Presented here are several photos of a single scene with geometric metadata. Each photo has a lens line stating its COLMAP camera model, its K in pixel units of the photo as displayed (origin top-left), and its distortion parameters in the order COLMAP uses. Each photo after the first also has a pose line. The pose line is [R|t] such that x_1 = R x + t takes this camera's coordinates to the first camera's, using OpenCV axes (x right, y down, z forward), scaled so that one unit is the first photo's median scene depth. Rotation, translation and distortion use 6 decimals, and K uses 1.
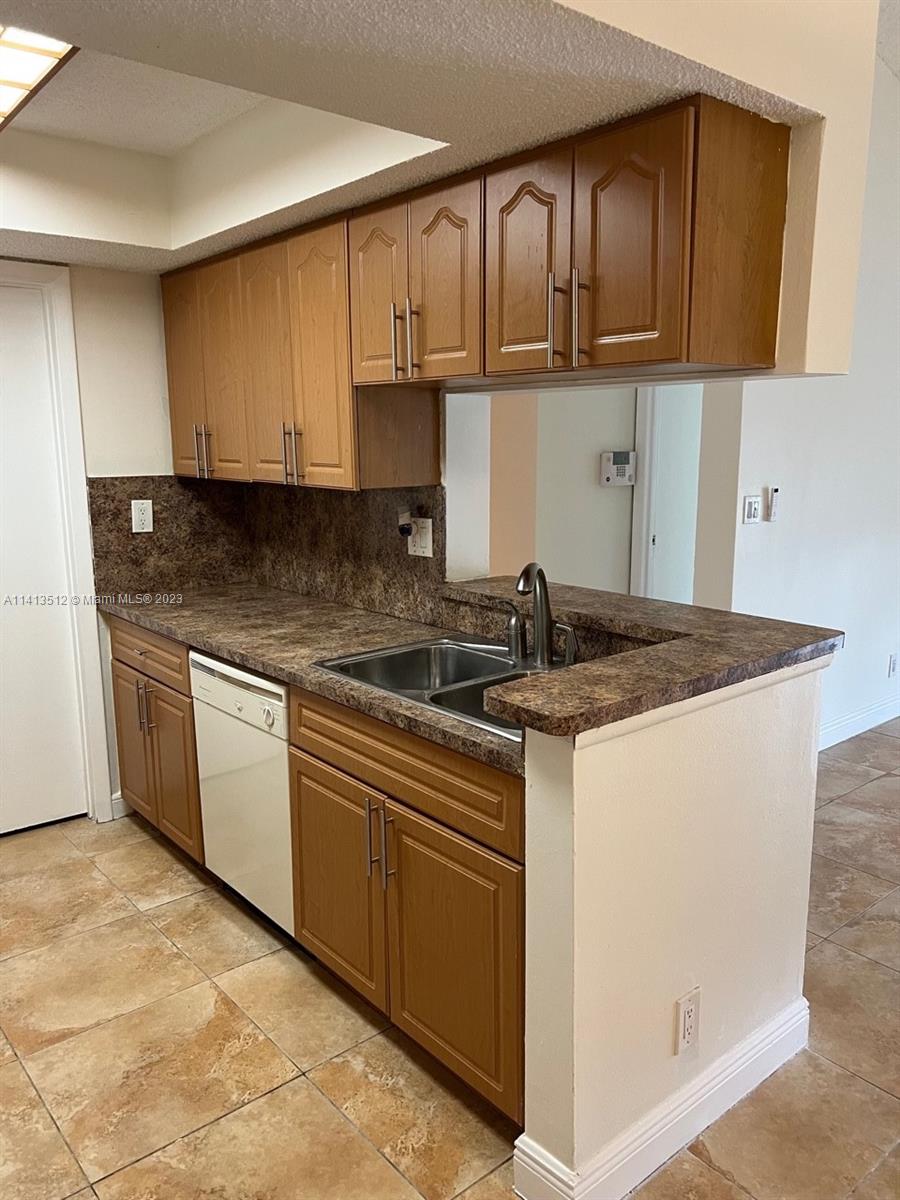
lens RADIAL K [[899.6, 0, 450.2], [0, 899.6, 606.5], [0, 0, 1]] dist [0.033466, -0.034435]
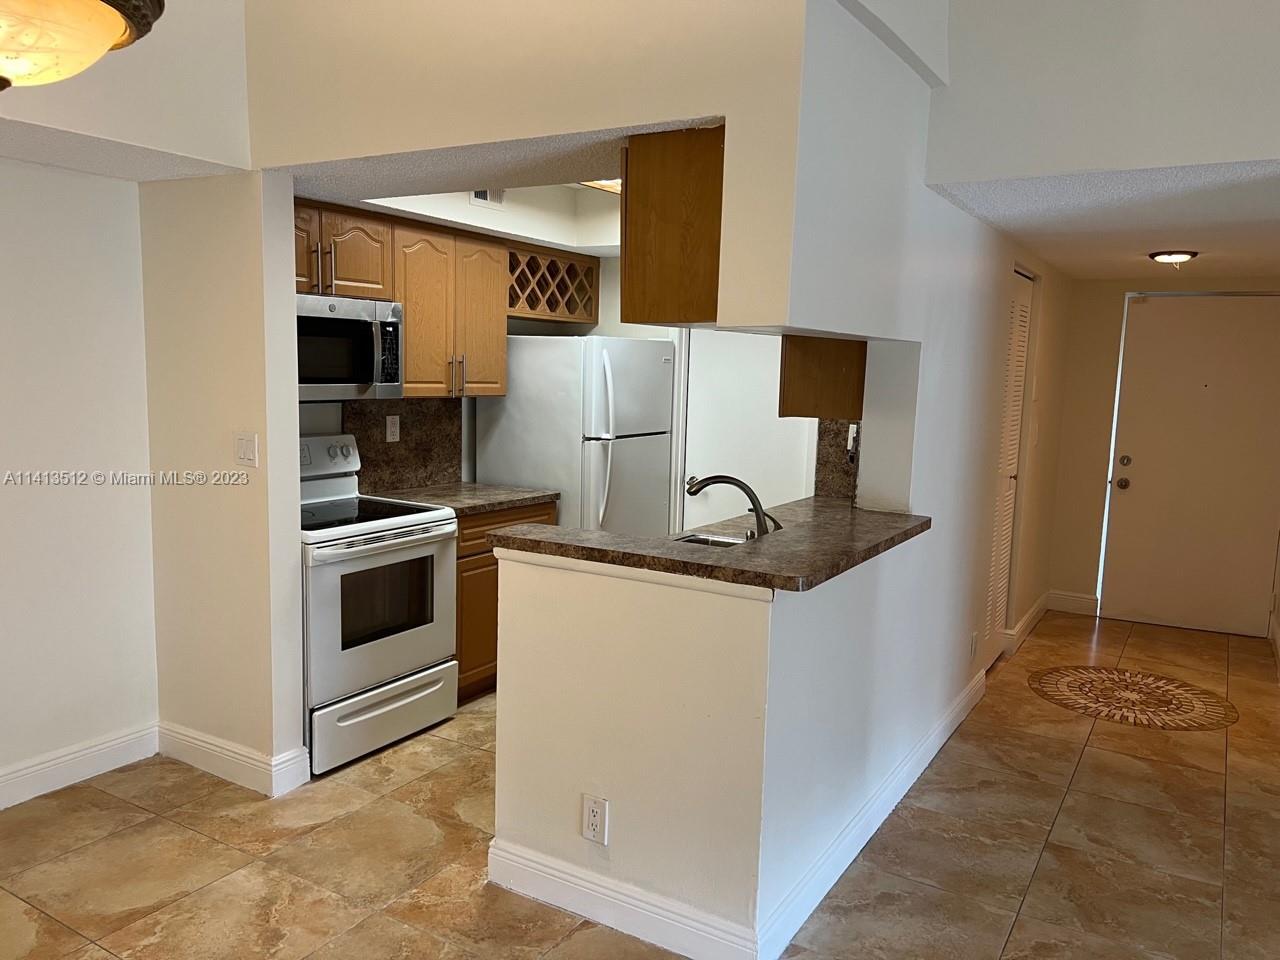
lens RADIAL K [[959.5, 0, 638.8], [0, 959.5, 493.4], [0, 0, 1]] dist [0.033466, -0.034435]
pose [[0.326581, 0.143931, -0.934146, 0.878870], [-0.210311, 0.974626, 0.076642, -0.068388], [0.921474, 0.171432, 0.348564, 0.289383]]
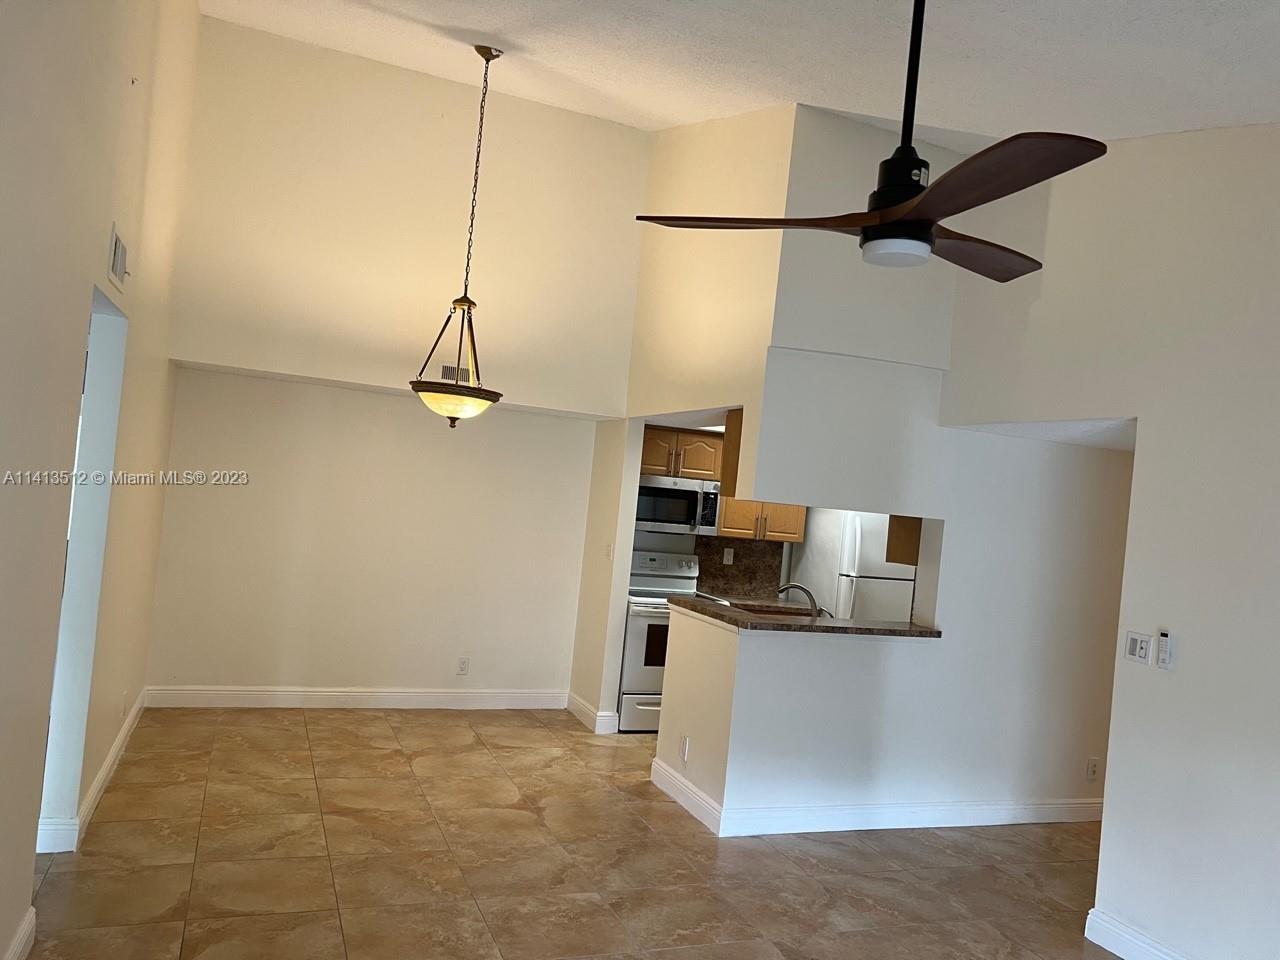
lens RADIAL K [[959.5, 0, 644.9], [0, 959.5, 468.6], [0, 0, 1]] dist [0.033466, -0.034435]
pose [[-0.308002, -0.048568, -0.950145, 1.678613], [-0.273260, 0.961131, 0.039451, -0.211612], [0.911298, 0.271788, -0.309301, 0.884575]]
